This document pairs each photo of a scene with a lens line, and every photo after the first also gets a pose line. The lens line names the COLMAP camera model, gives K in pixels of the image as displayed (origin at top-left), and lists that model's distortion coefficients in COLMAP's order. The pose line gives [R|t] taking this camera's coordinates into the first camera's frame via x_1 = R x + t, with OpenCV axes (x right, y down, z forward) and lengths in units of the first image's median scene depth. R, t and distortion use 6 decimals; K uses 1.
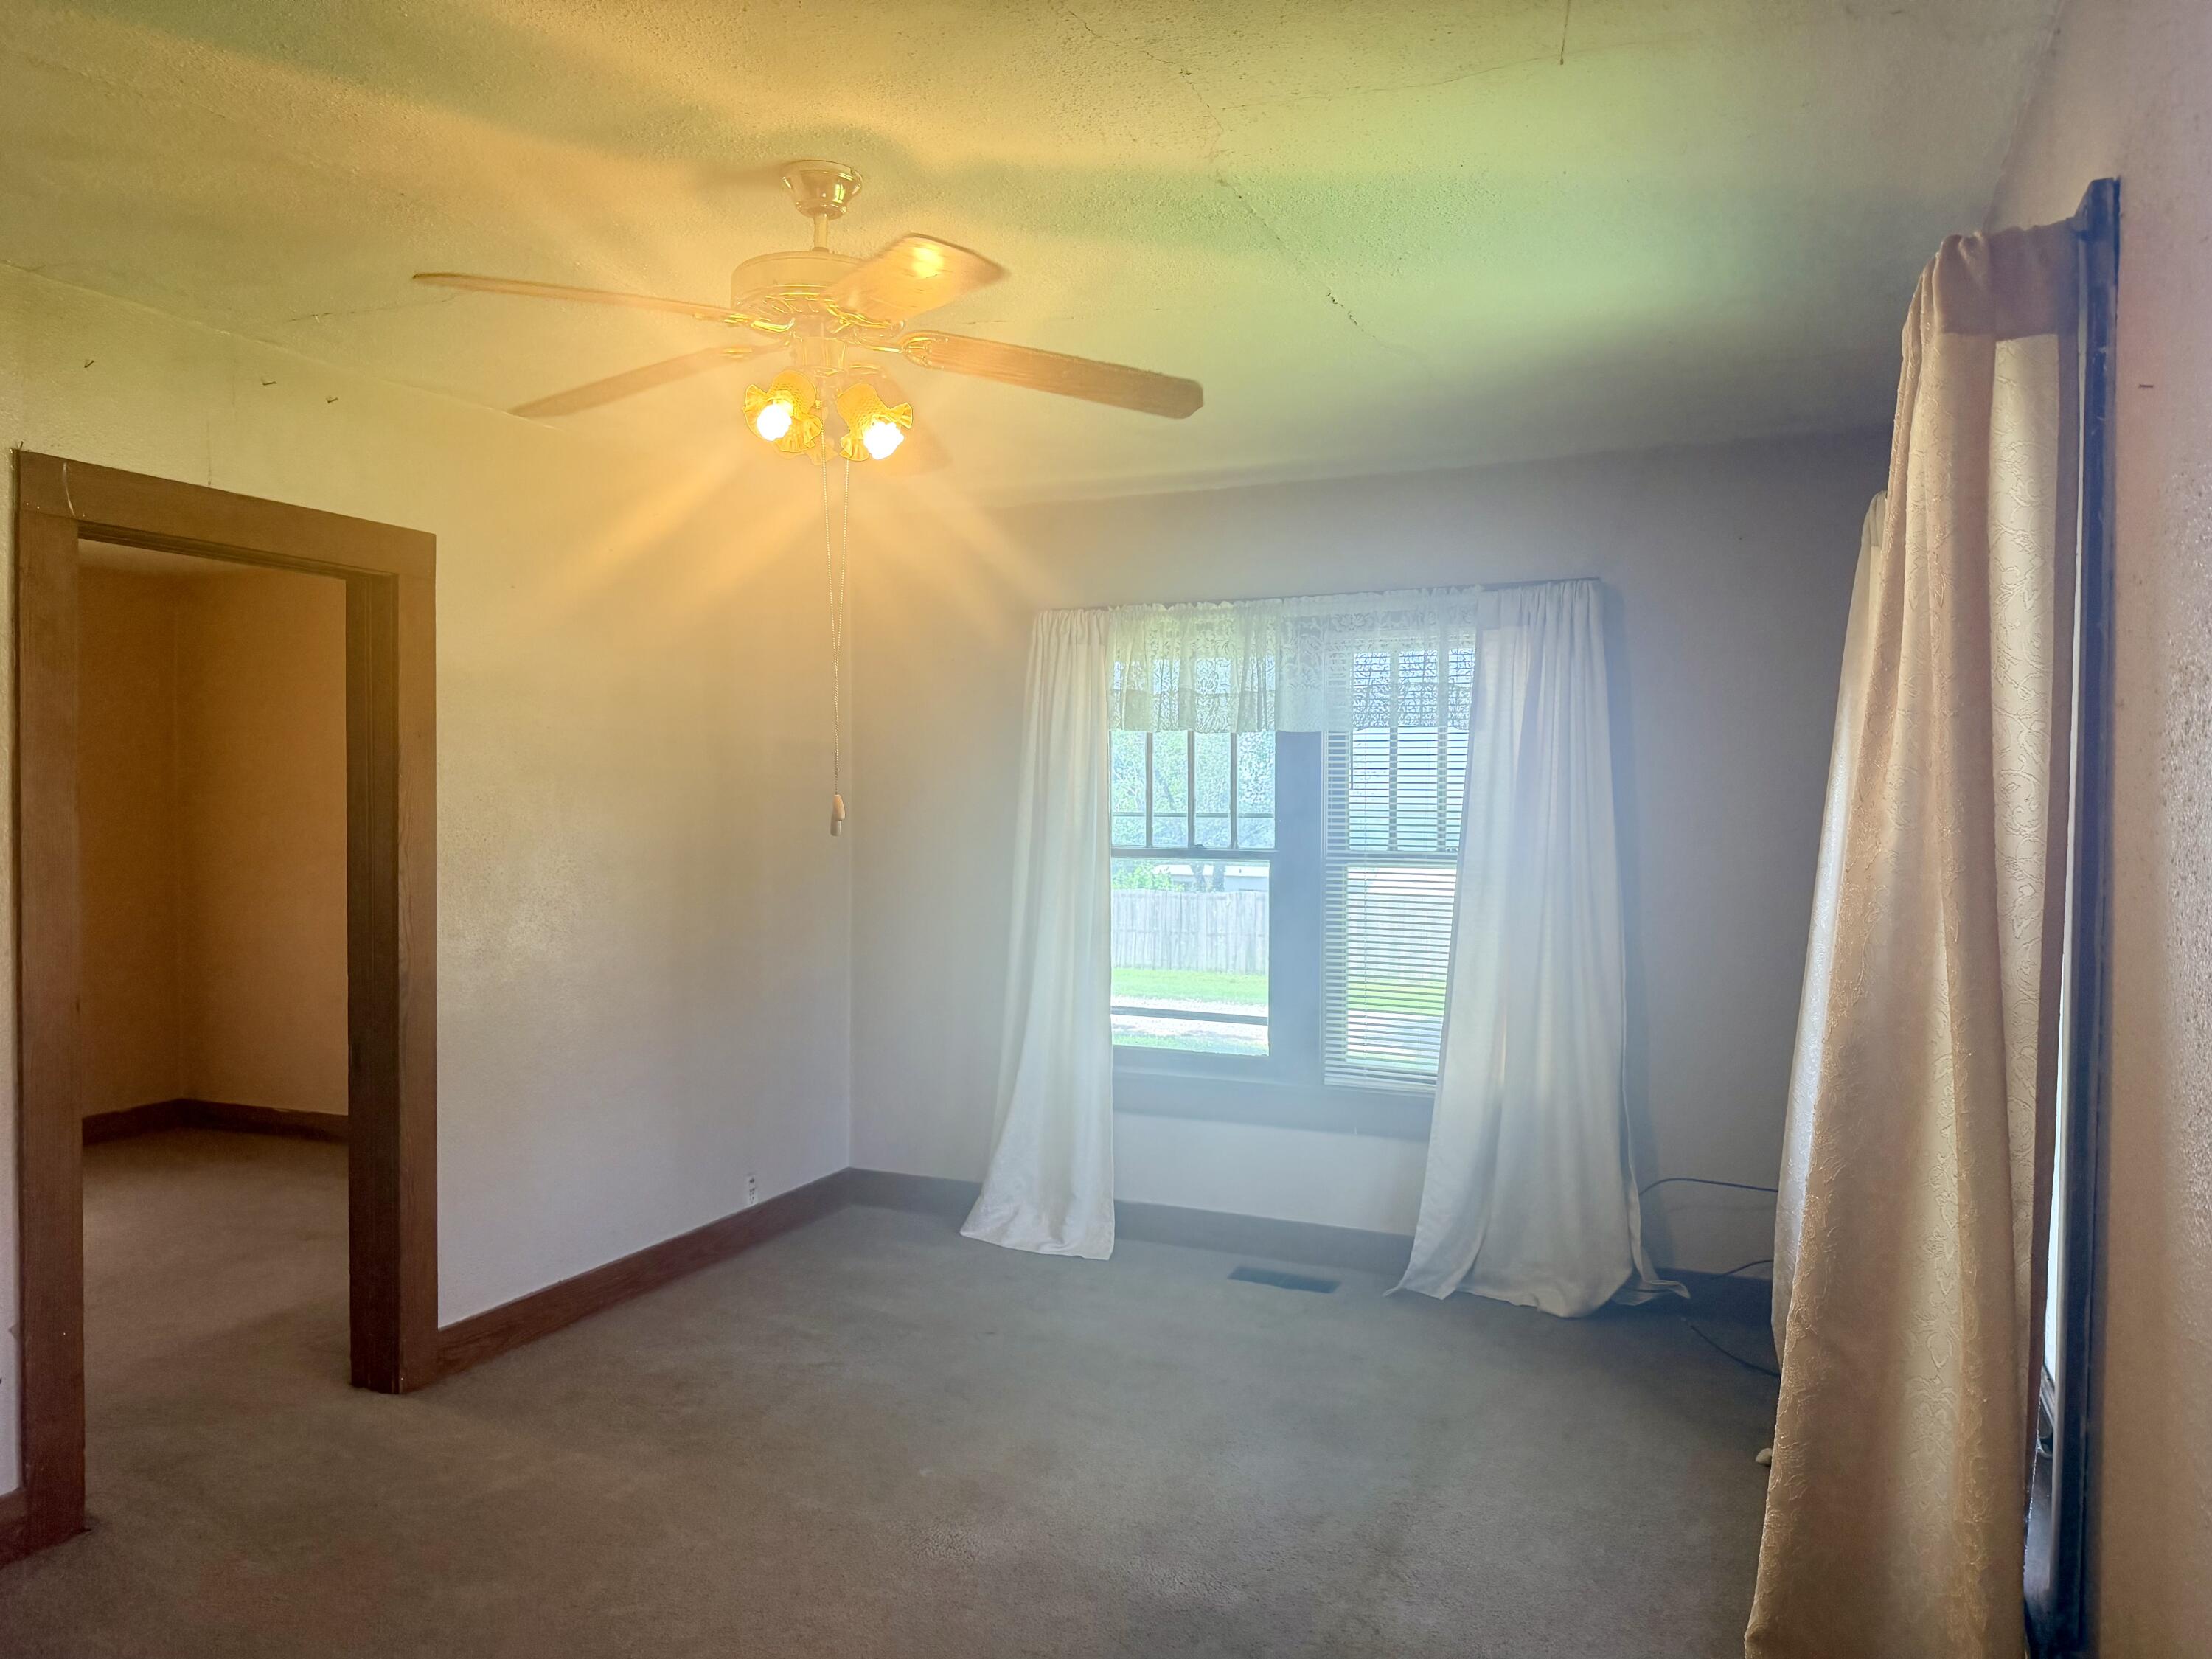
lens RADIAL K [[1521.5, 0, 1106.0], [0, 1521.5, 829.5], [0, 0, 1]] dist [0.088010, -0.125752]
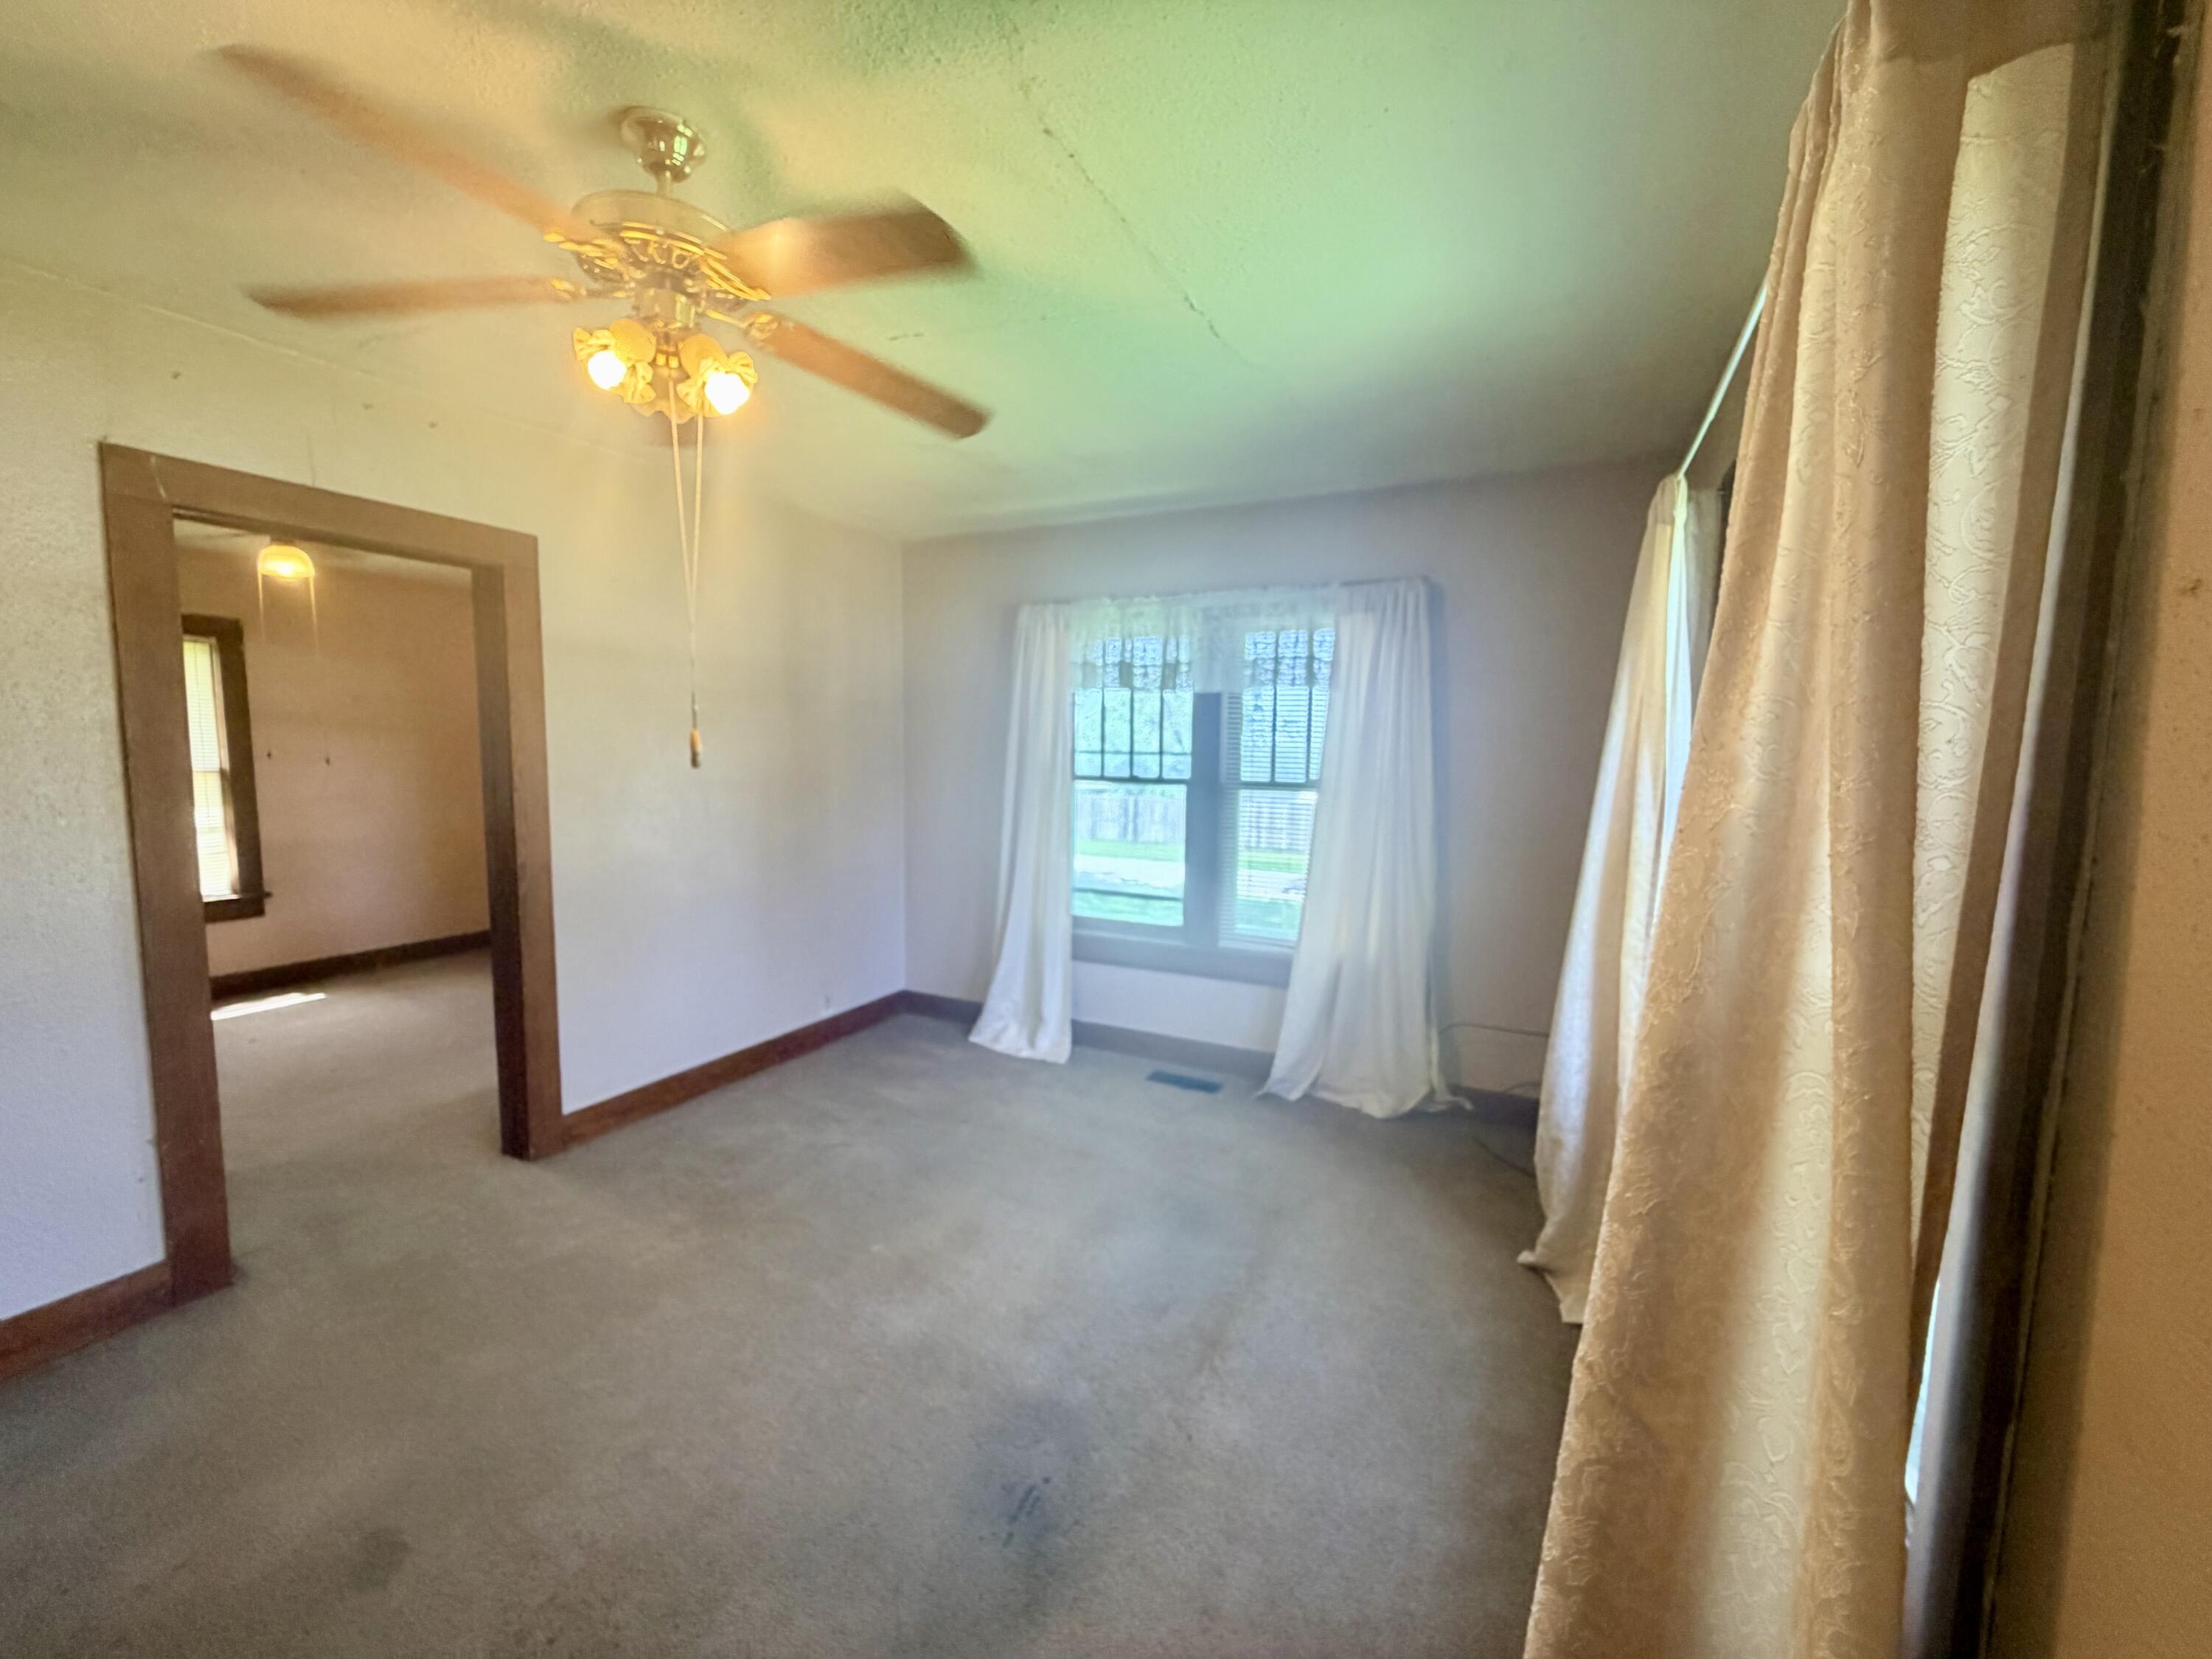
lens RADIAL K [[882.5, 0, 1098.8], [0, 882.5, 827.7], [0, 0, 1]] dist [0.000431, 0.000089]
pose [[0.998514, 0.014675, -0.052475, 0.084734], [-0.010673, 0.997069, 0.075756, -0.002362], [0.053433, -0.075083, 0.995745, 0.220645]]
